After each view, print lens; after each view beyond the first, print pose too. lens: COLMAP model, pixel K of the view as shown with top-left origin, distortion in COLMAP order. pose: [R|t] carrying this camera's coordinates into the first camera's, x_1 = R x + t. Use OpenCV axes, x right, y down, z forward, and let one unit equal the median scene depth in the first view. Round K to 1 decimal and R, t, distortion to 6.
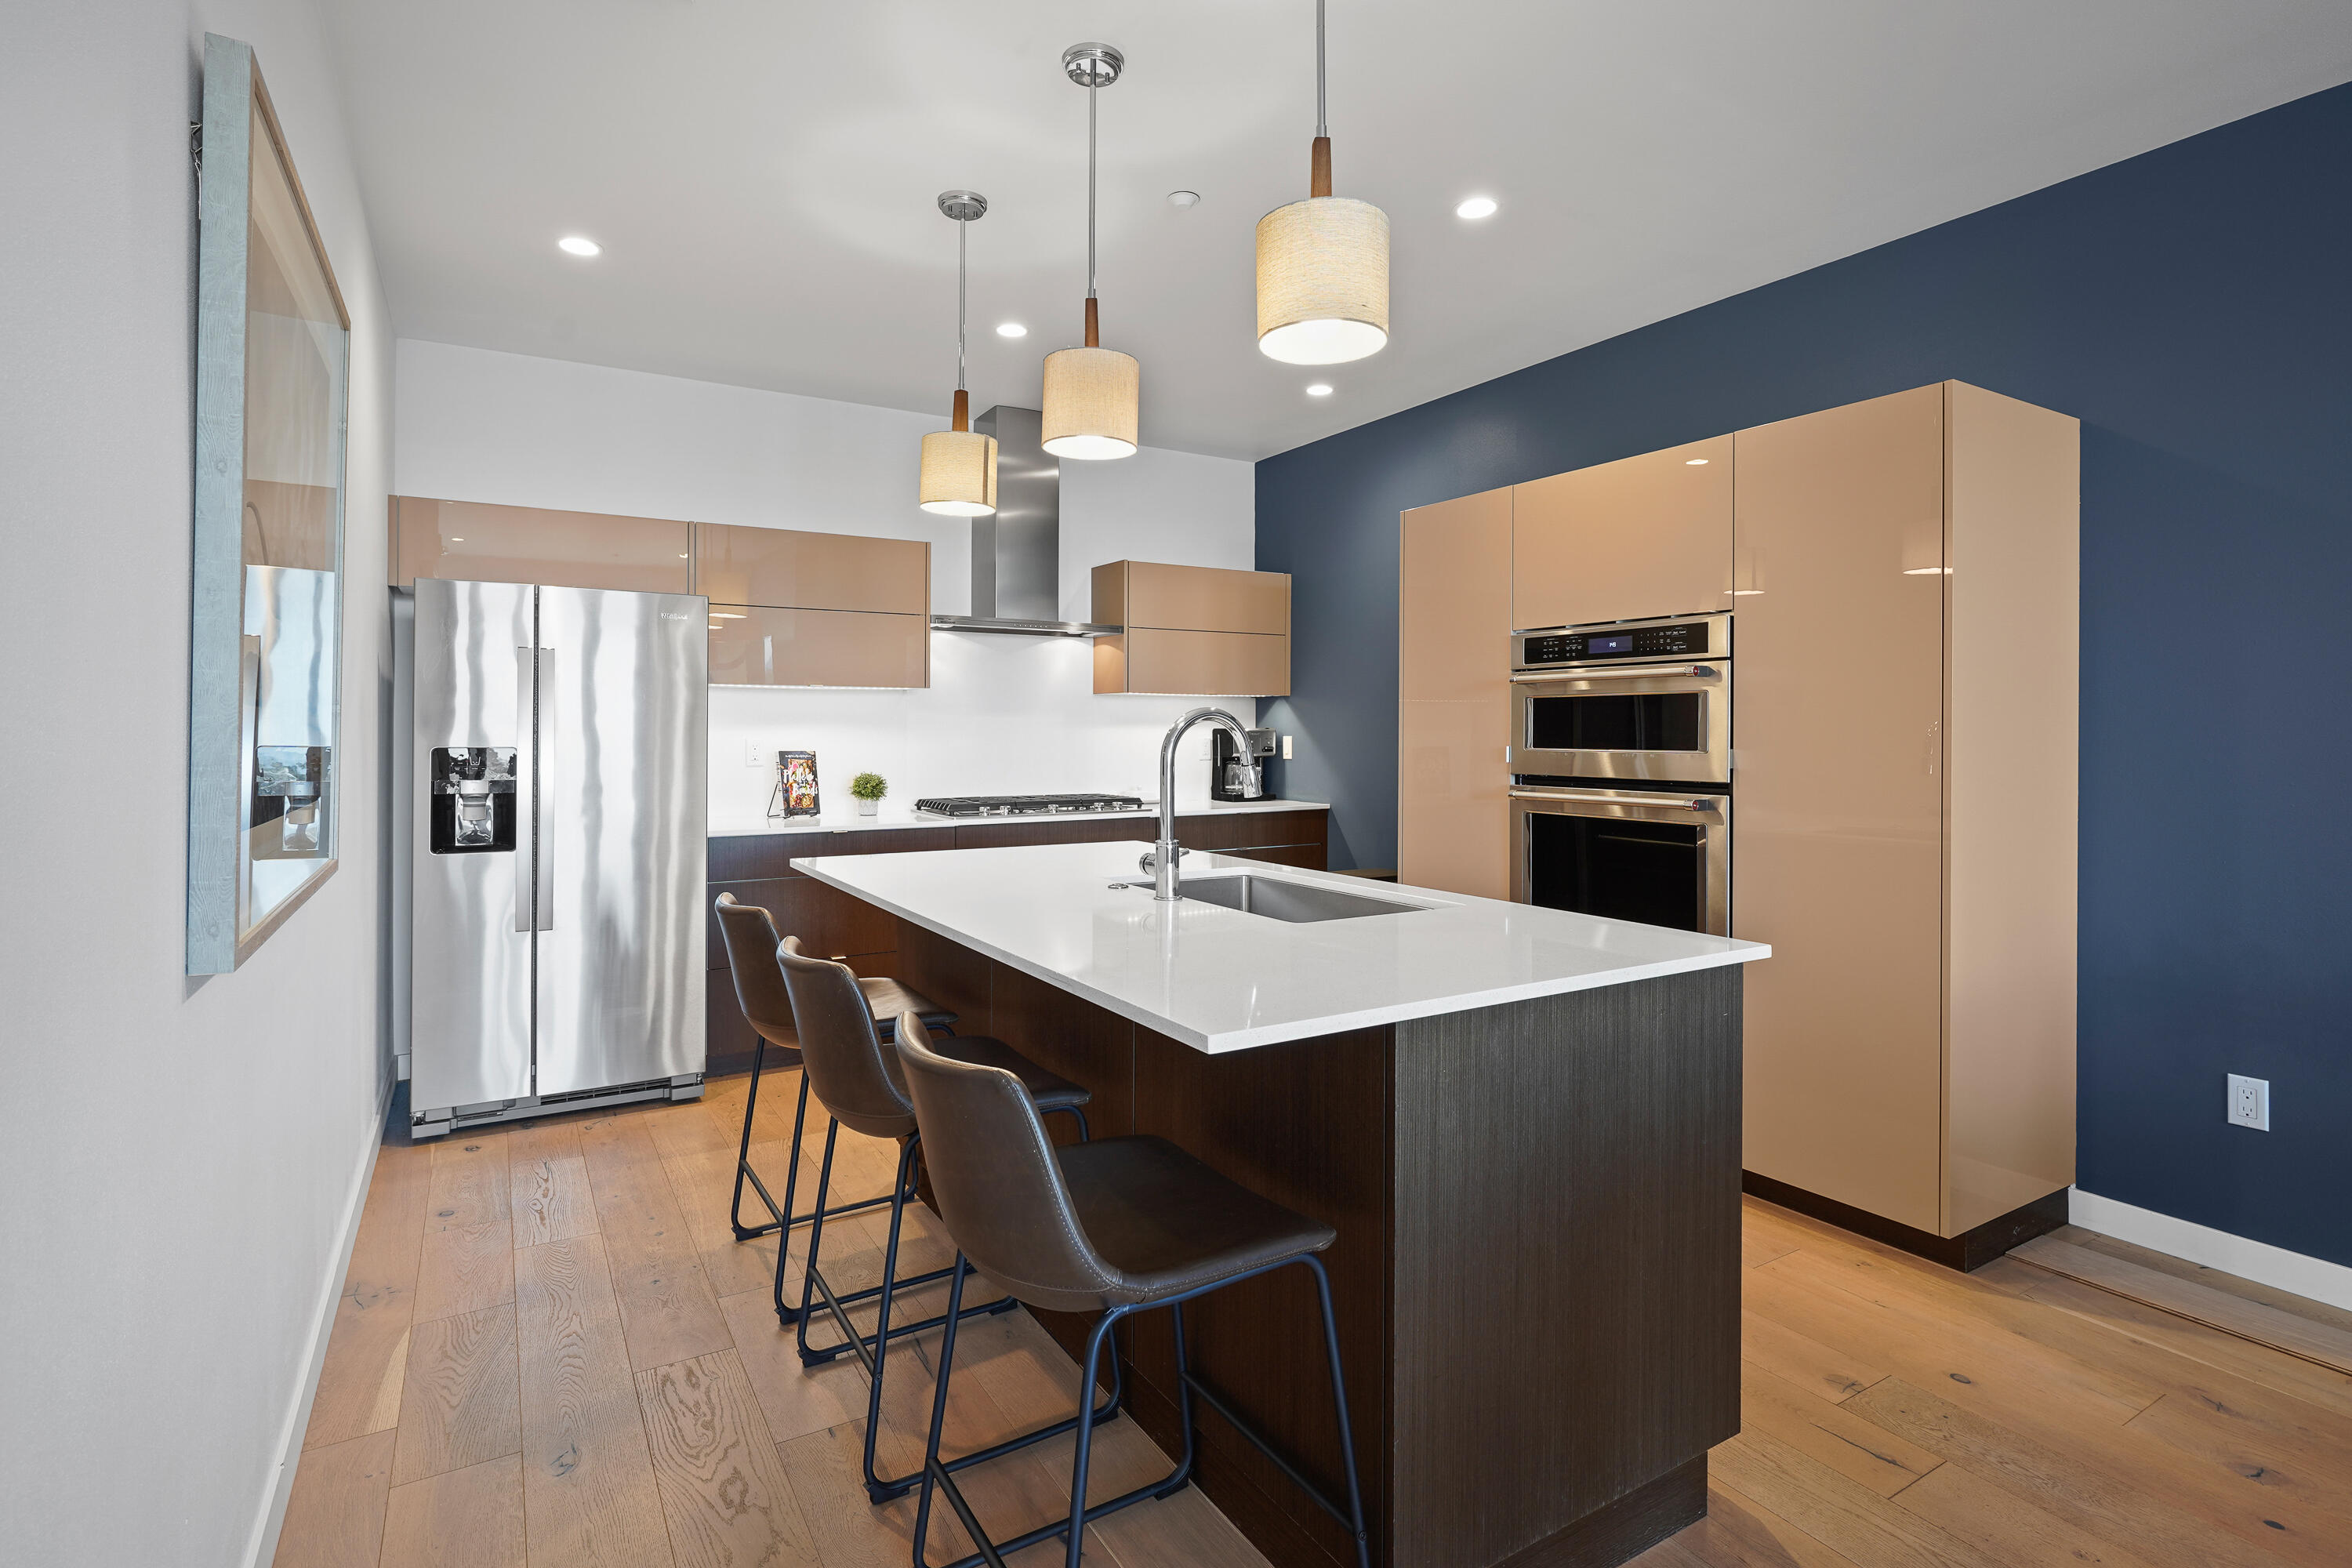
lens RADIAL K [[1143.7, 0, 1179.1], [0, 1143.7, 756.9], [0, 0, 1]] dist [-0.001873, 0.000407]
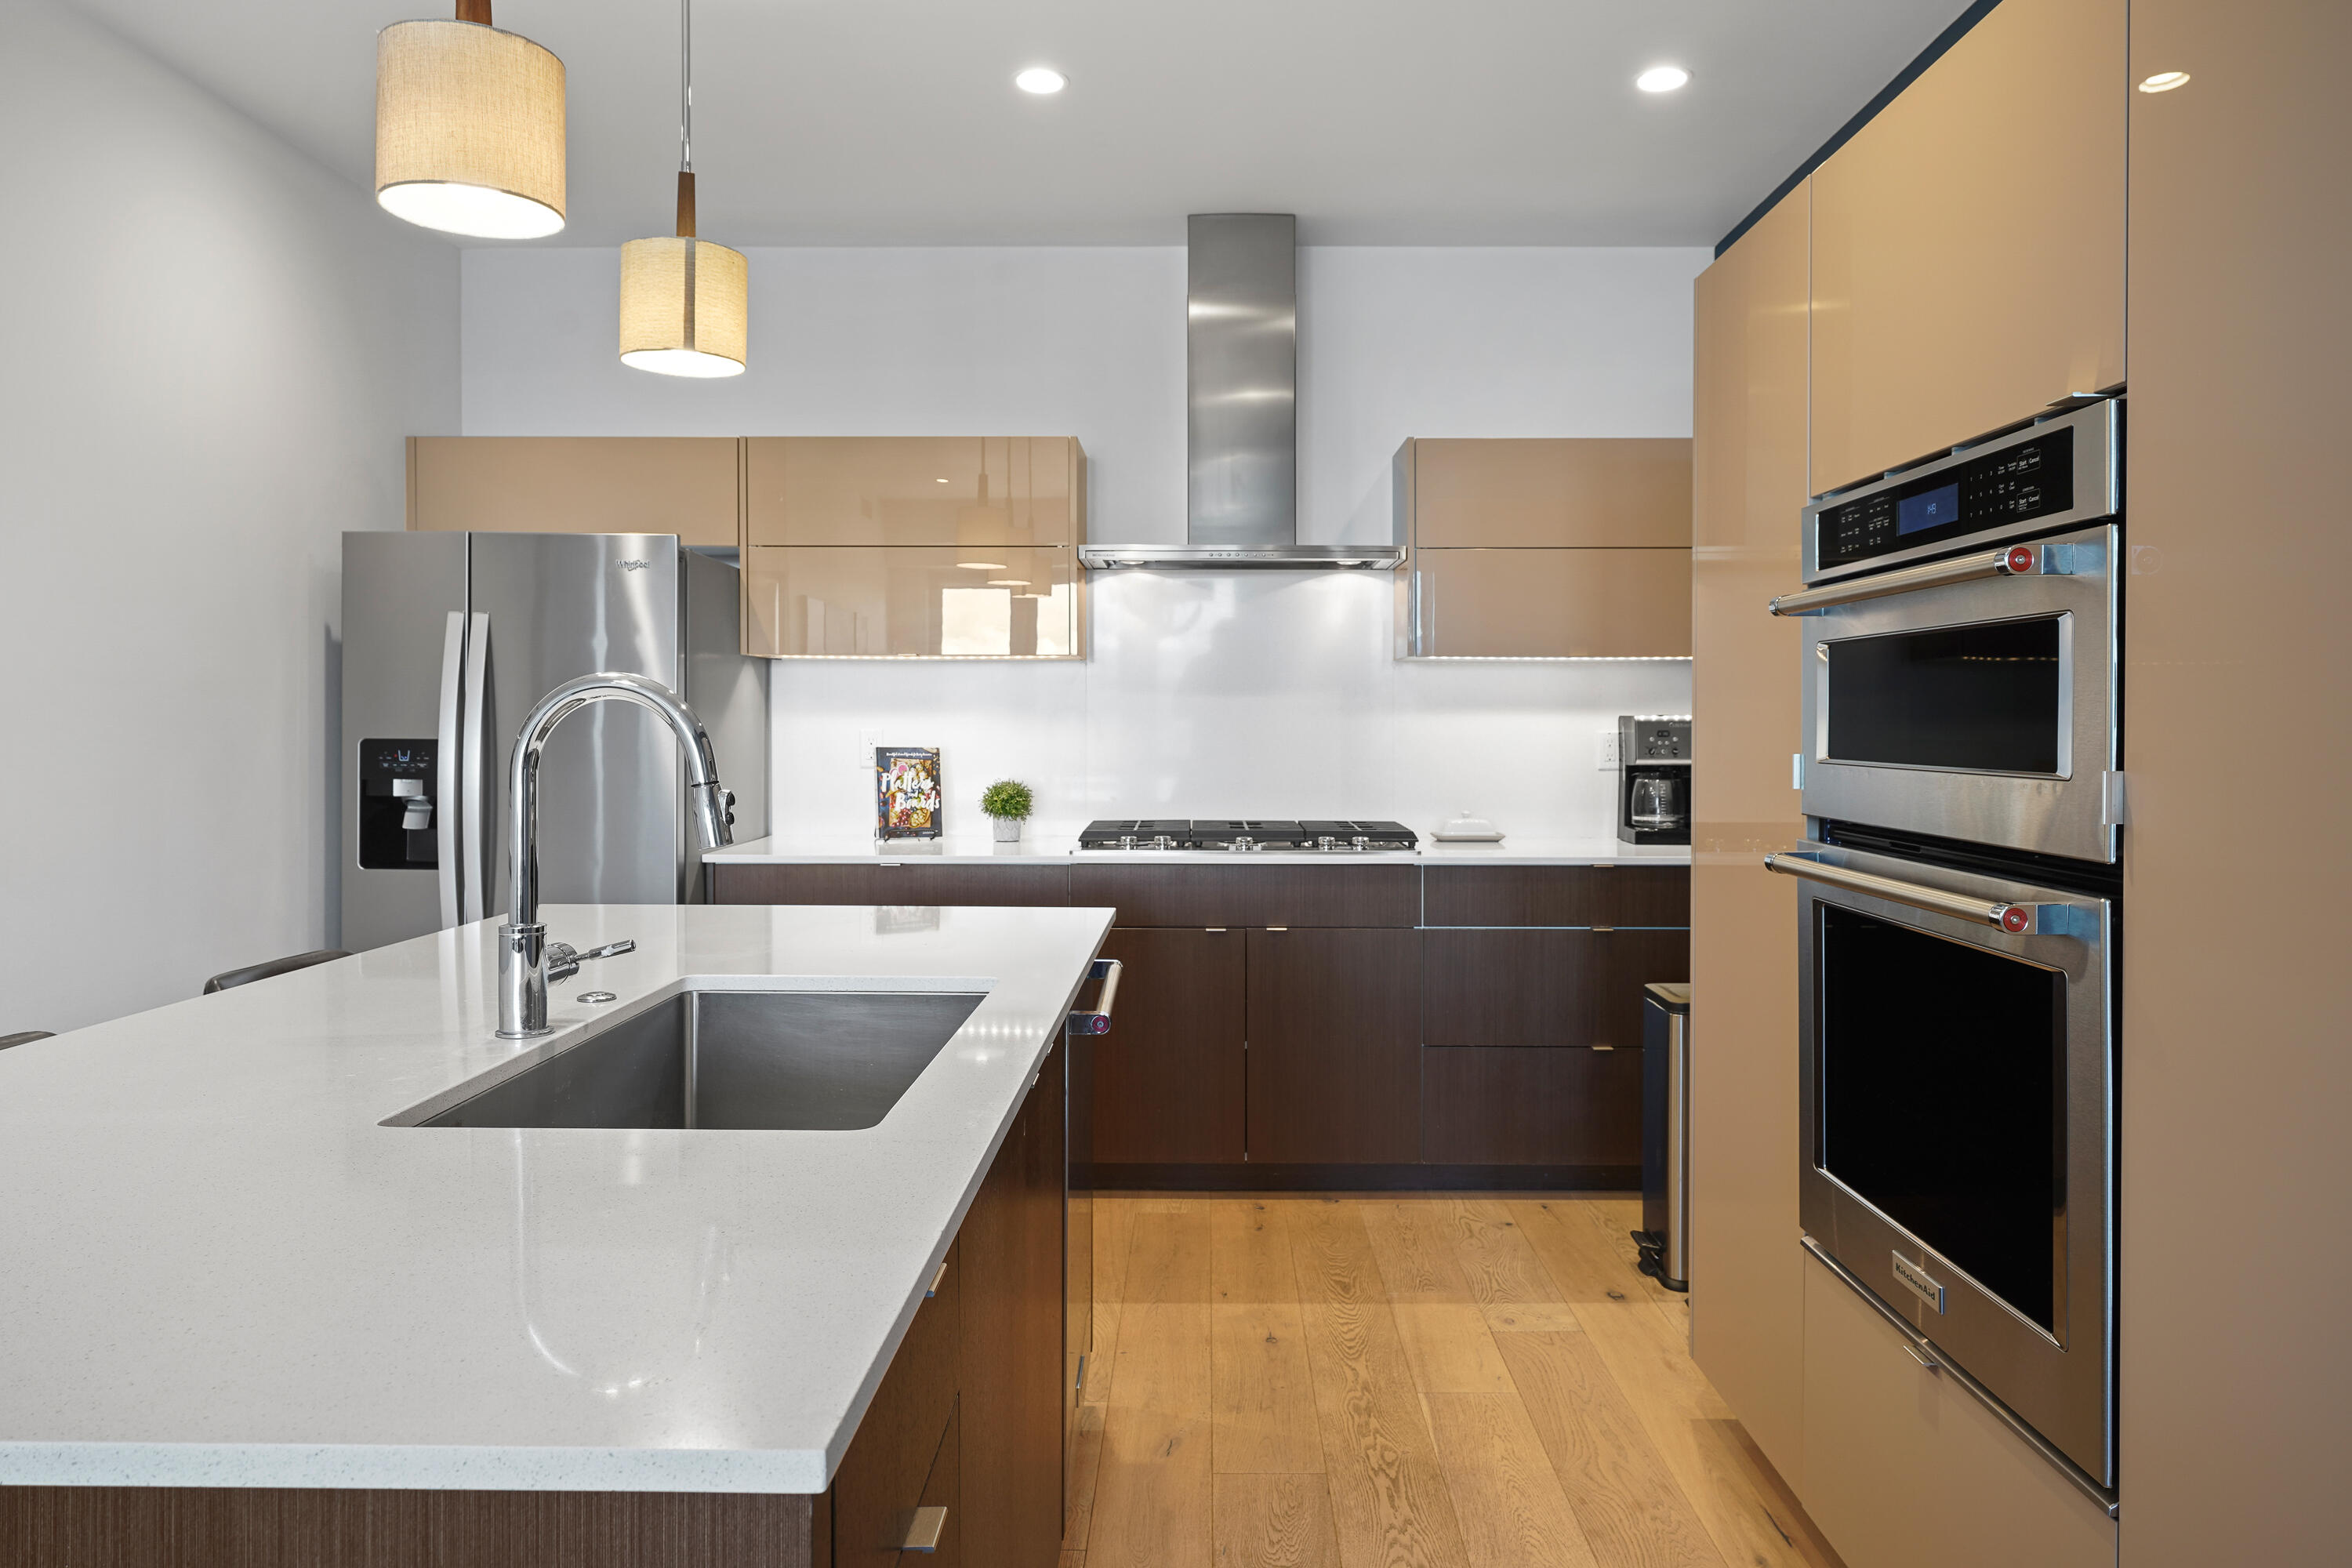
lens RADIAL K [[1501.6, 0, 1226.5], [0, 1501.6, 857.0], [0, 0, 1]] dist [0.000997, -0.000345]
pose [[0.856357, 0.047752, -0.514171, 0.325335], [-0.012557, 0.997346, 0.071712, -0.006896], [0.516231, -0.054954, 0.854684, 0.294173]]
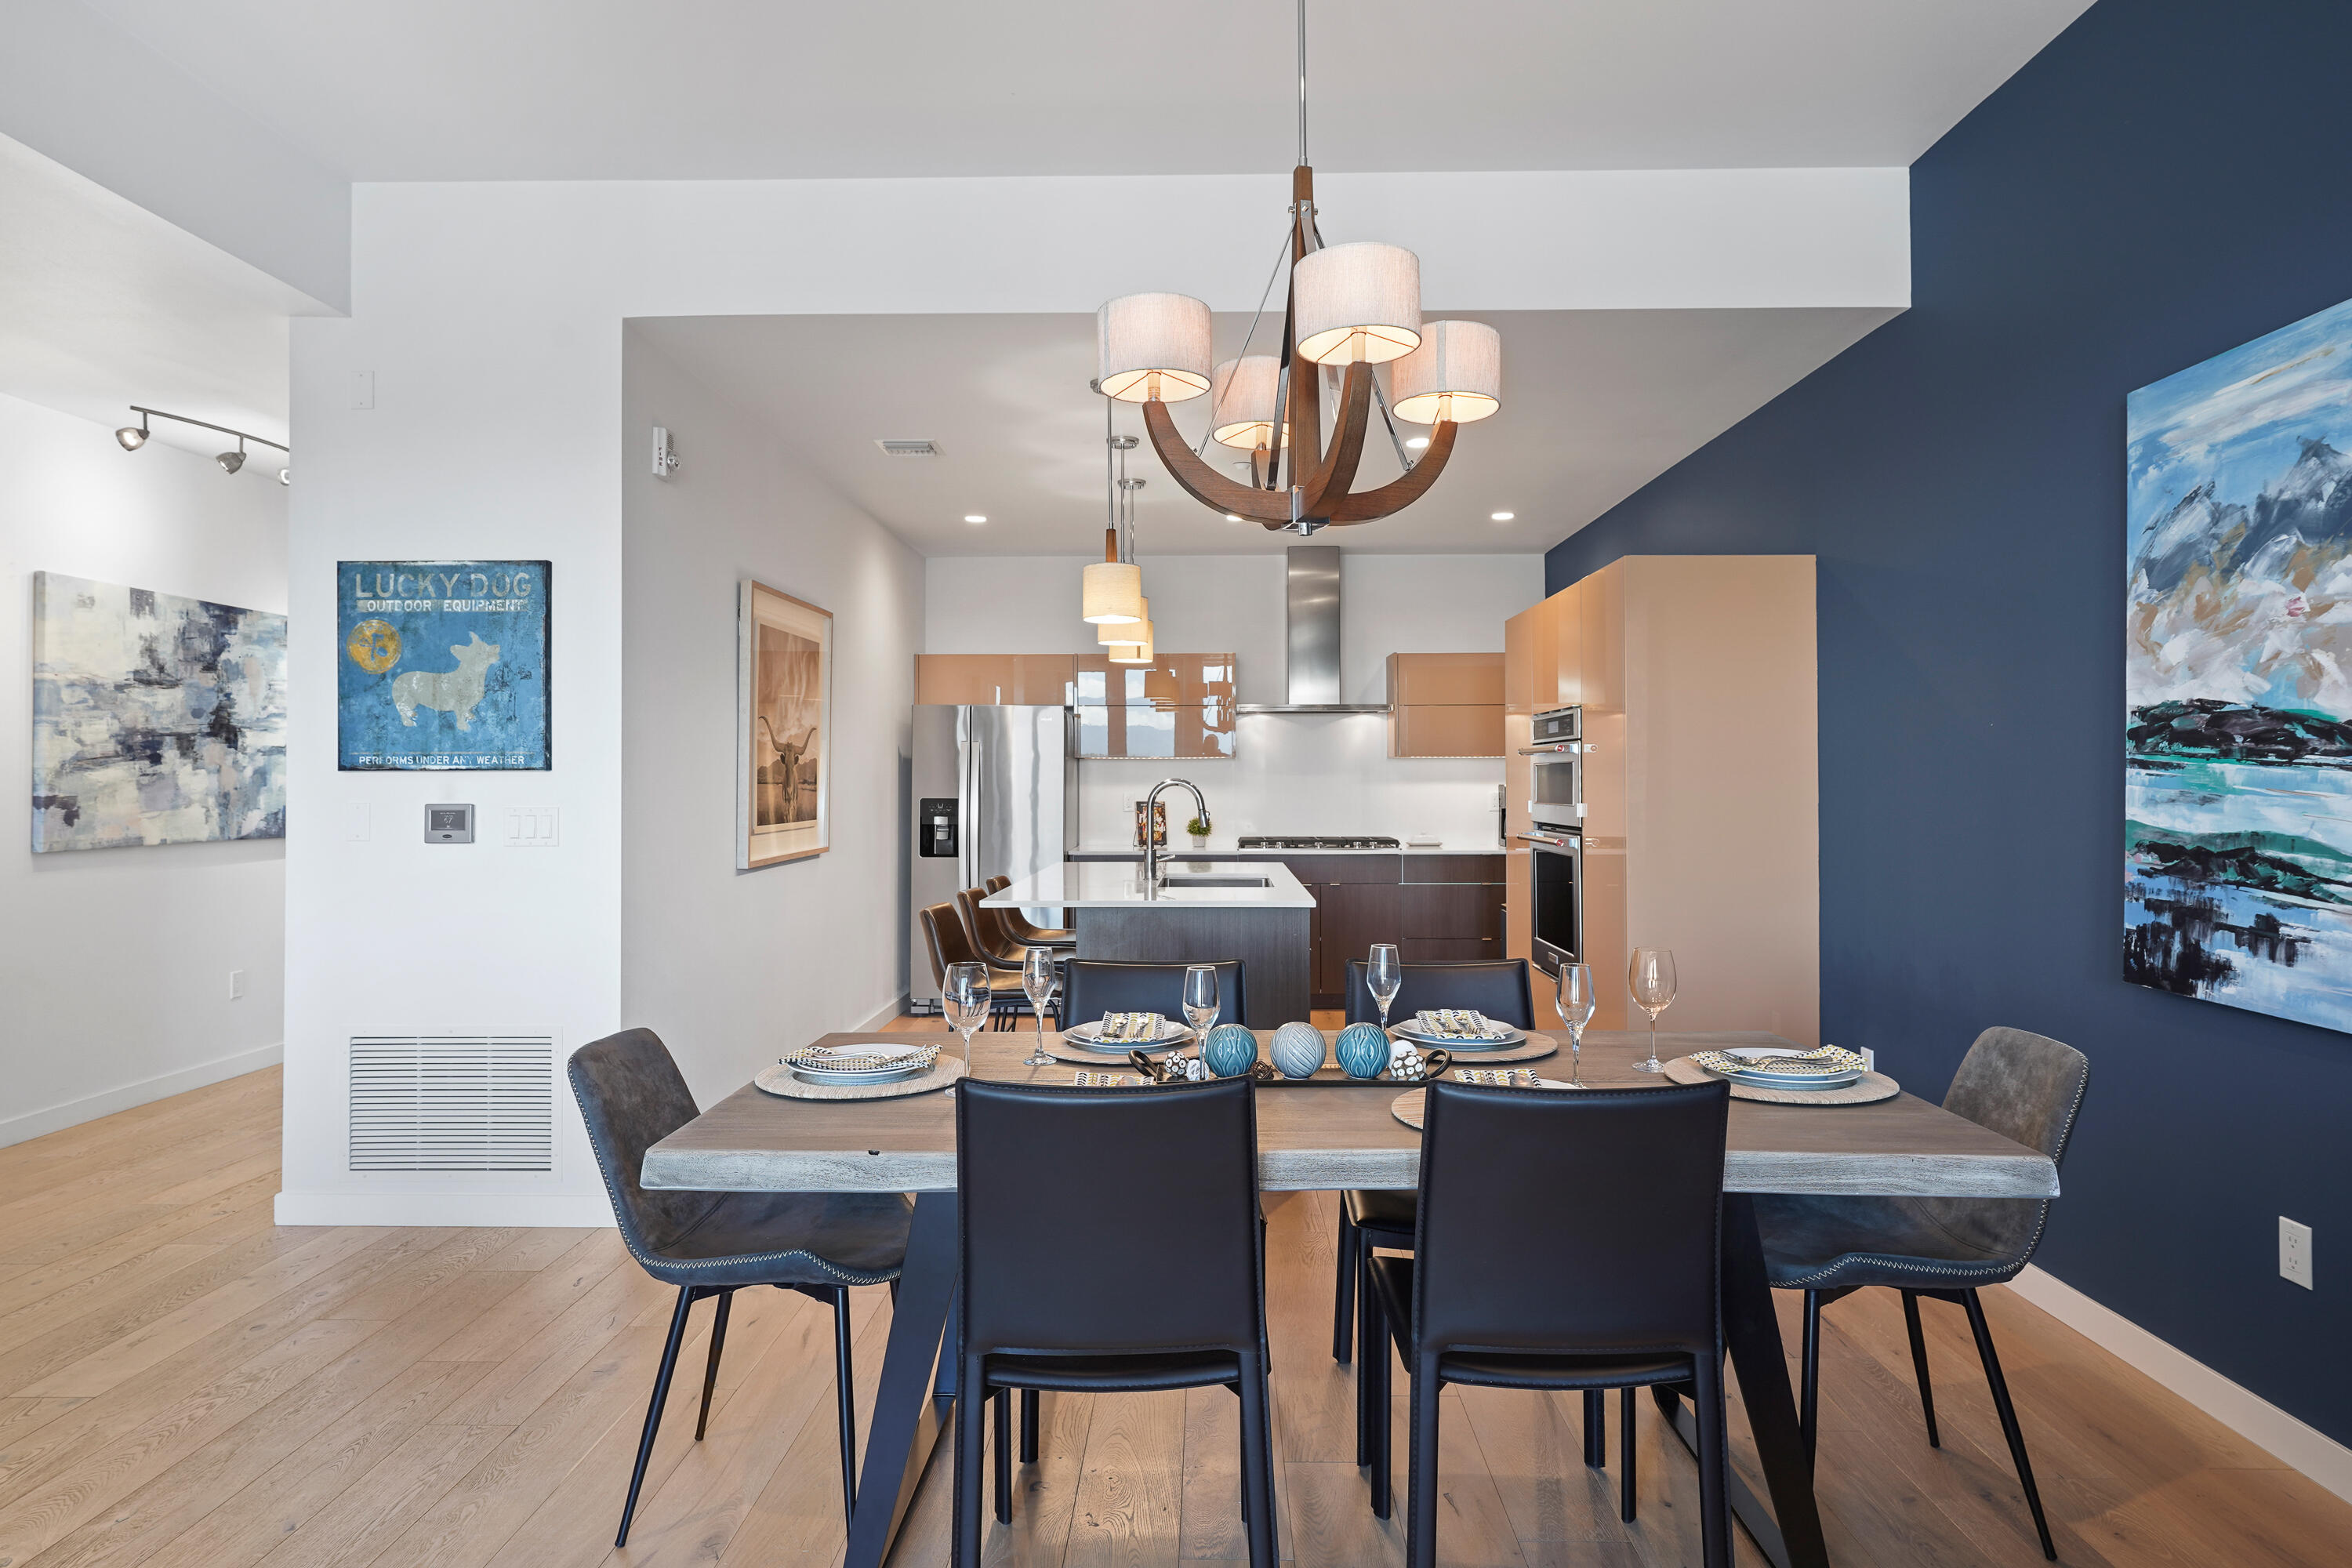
lens RADIAL K [[1344.7, 0, 1187.5], [0, 1344.7, 758.6], [0, 0, 1]] dist [0.003261, 0.000669]
pose [[0.840836, -0.012480, -0.541146, 0.644223], [-0.007065, 0.999396, -0.034026, -0.001728], [0.541244, 0.032434, 0.840240, -0.431810]]
